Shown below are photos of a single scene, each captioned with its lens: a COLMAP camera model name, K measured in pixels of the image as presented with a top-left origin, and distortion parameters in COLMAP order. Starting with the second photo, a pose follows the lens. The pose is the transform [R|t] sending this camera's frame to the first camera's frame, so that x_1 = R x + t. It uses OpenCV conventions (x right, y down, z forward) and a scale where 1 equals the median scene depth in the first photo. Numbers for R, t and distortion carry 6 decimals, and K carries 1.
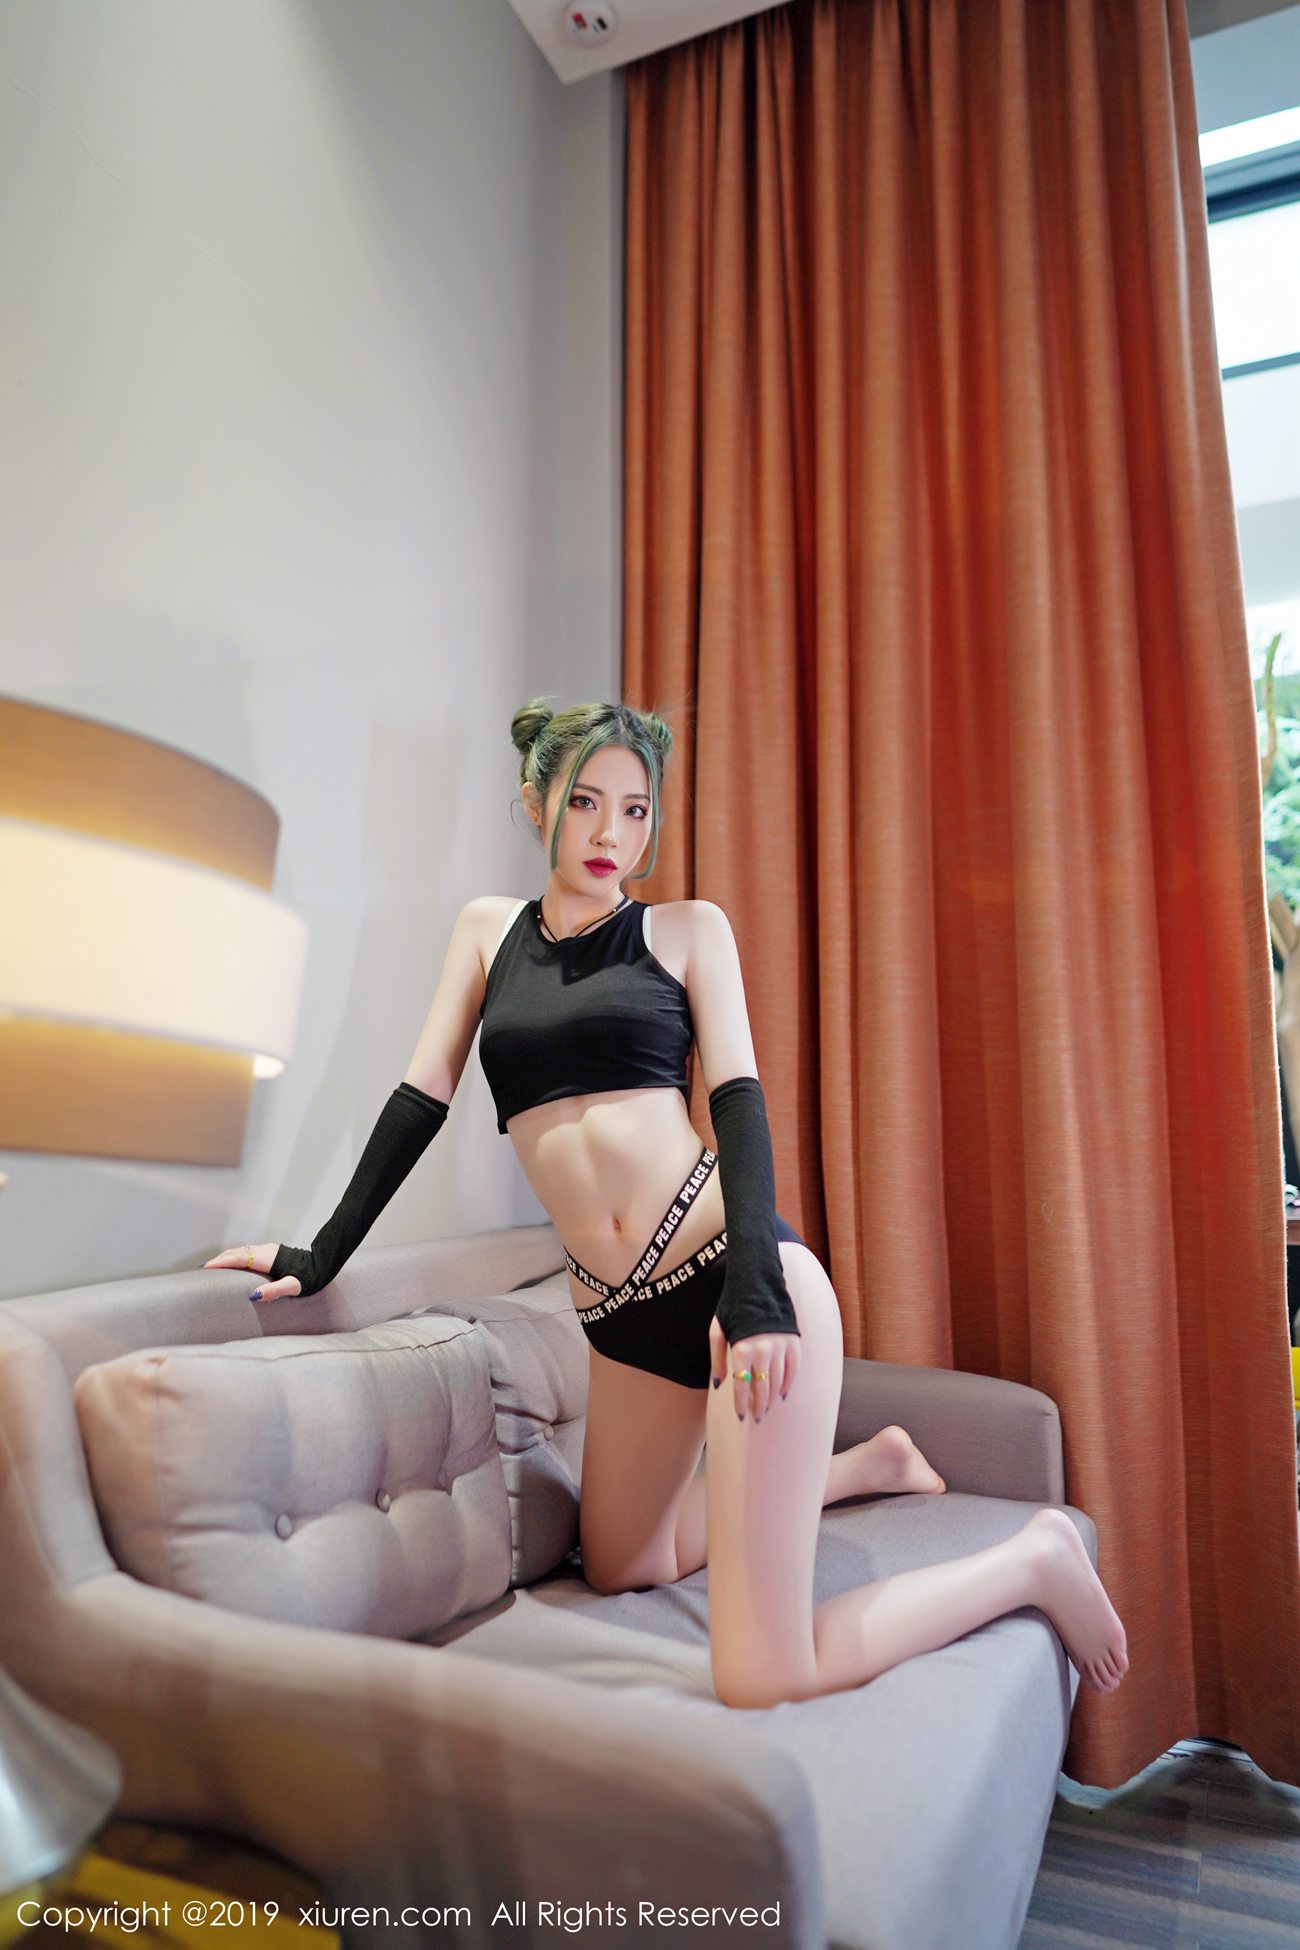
lens RADIAL K [[1291.7, 0, 645.4], [0, 1291.7, 978.5], [0, 0, 1]] dist [-0.006325, 0.004768]
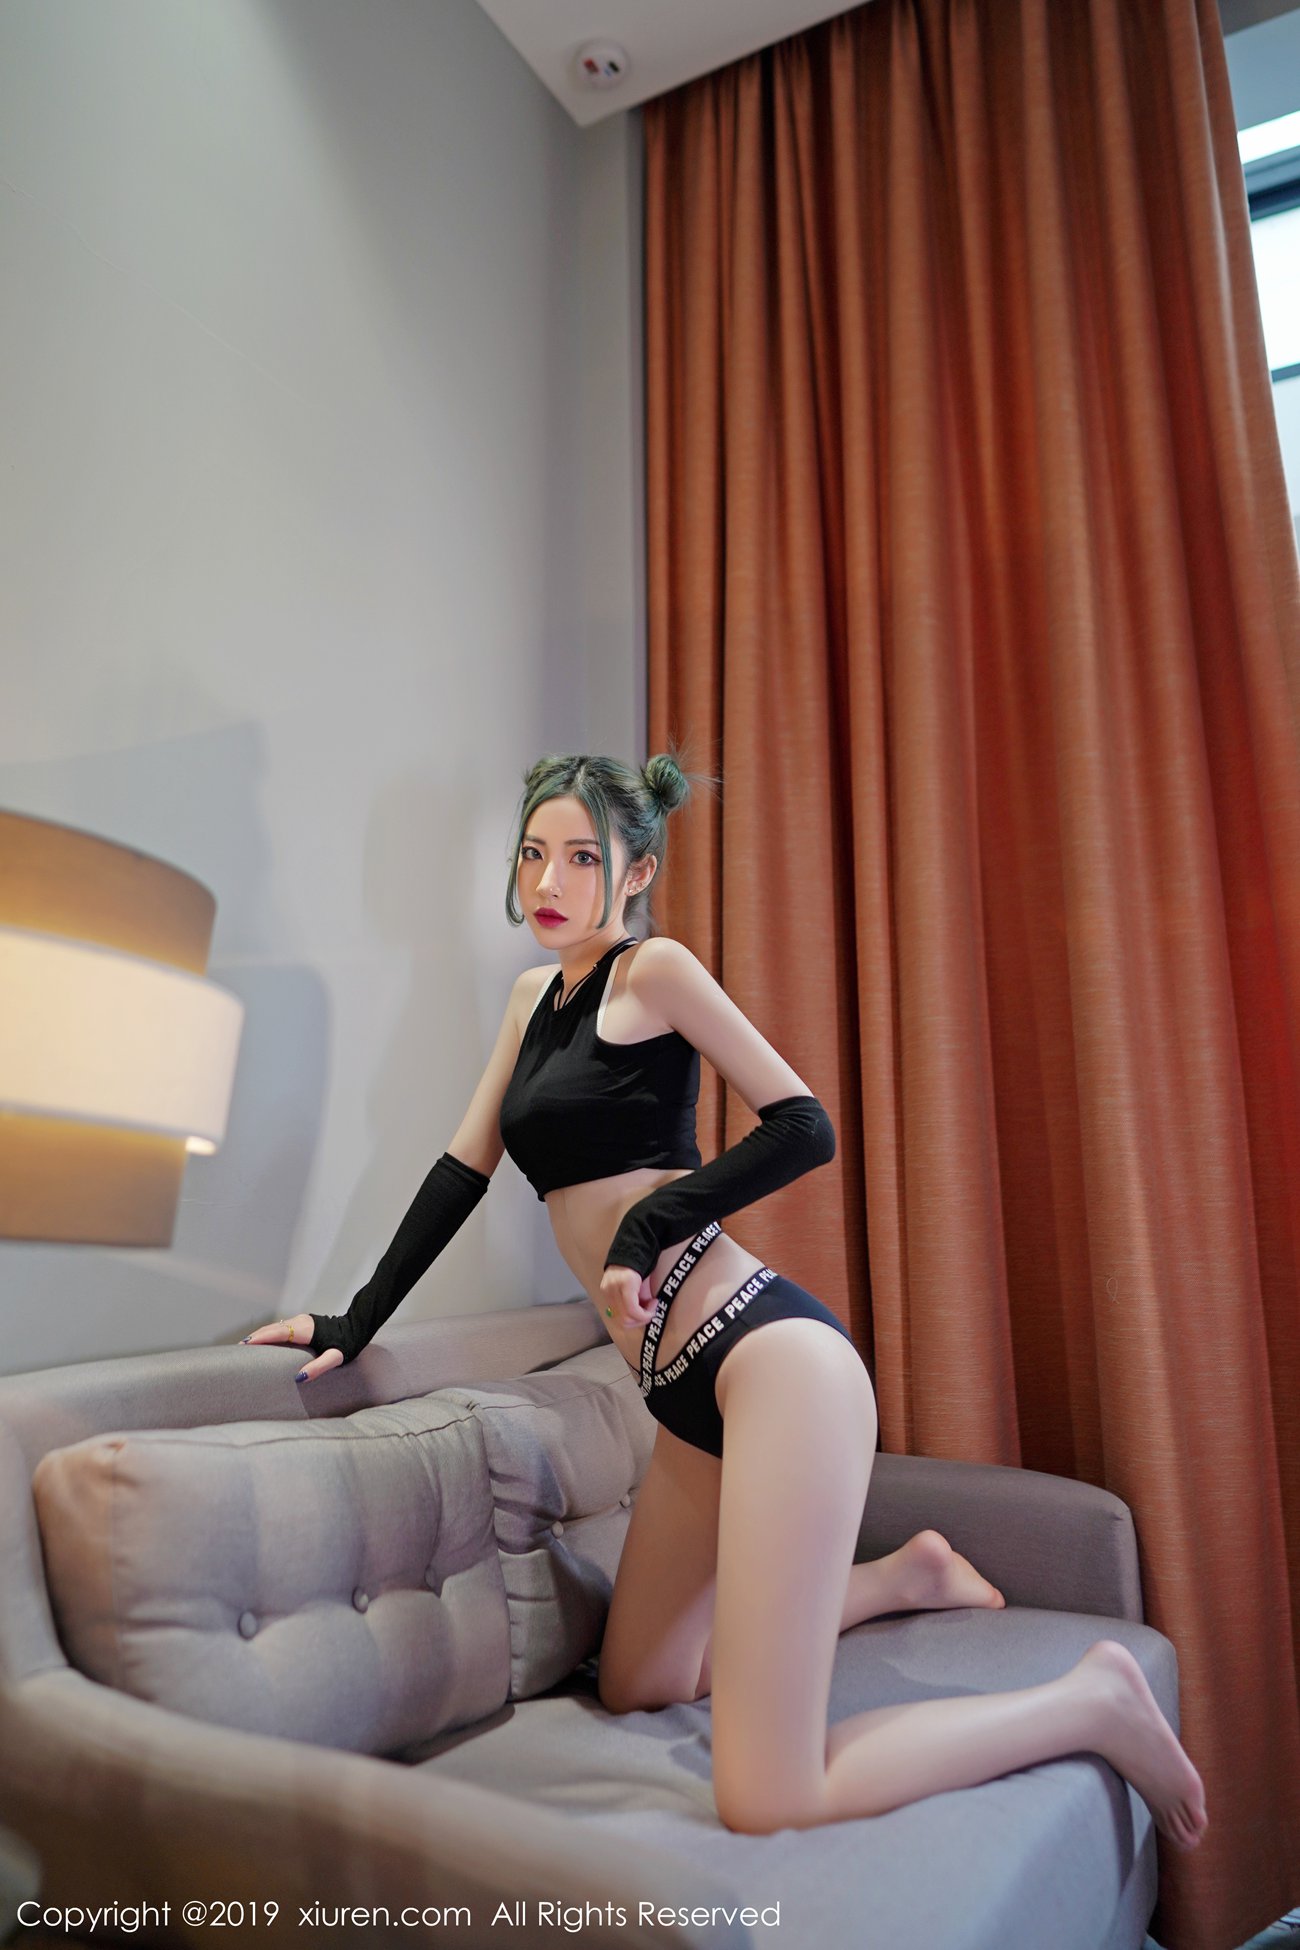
lens RADIAL K [[1399.9, 0, 608.1], [0, 1399.9, 928.2], [0, 0, 1]] dist [-0.006617, 0.005355]
pose [[0.995276, -0.023322, -0.094241, 0.055886], [0.016696, 0.997372, -0.070501, -0.007756], [0.095637, 0.068595, 0.993050, -0.023360]]
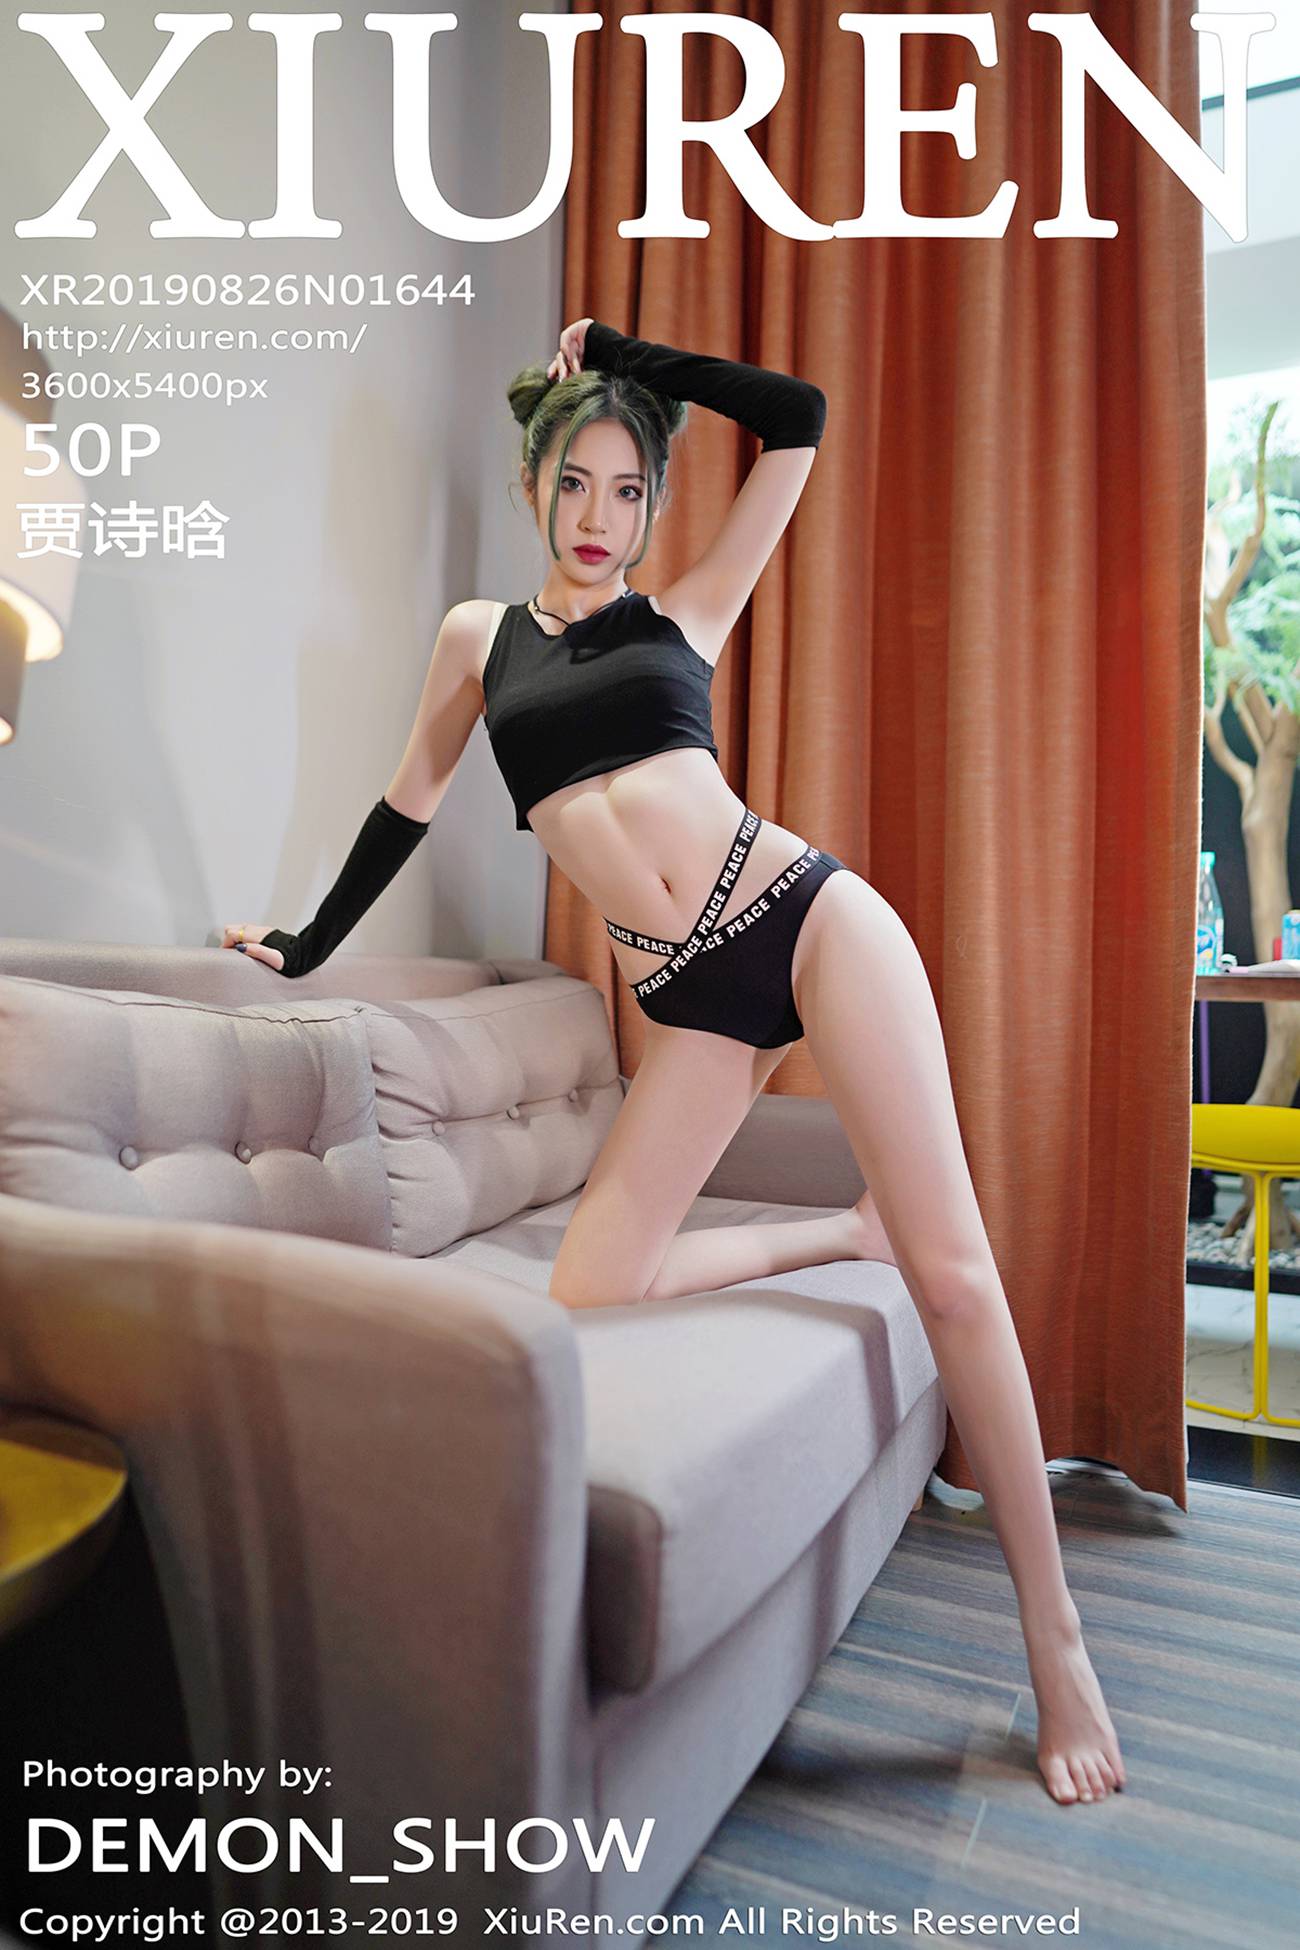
lens RADIAL K [[1291.7, 0, 644.5], [0, 1291.7, 969.4], [0, 0, 1]] dist [-0.006325, 0.004768]
pose [[0.999664, 0.024693, -0.007821, 0.074005], [-0.023697, 0.993782, 0.108796, 0.093033], [0.010459, -0.108574, 0.994033, 0.010014]]
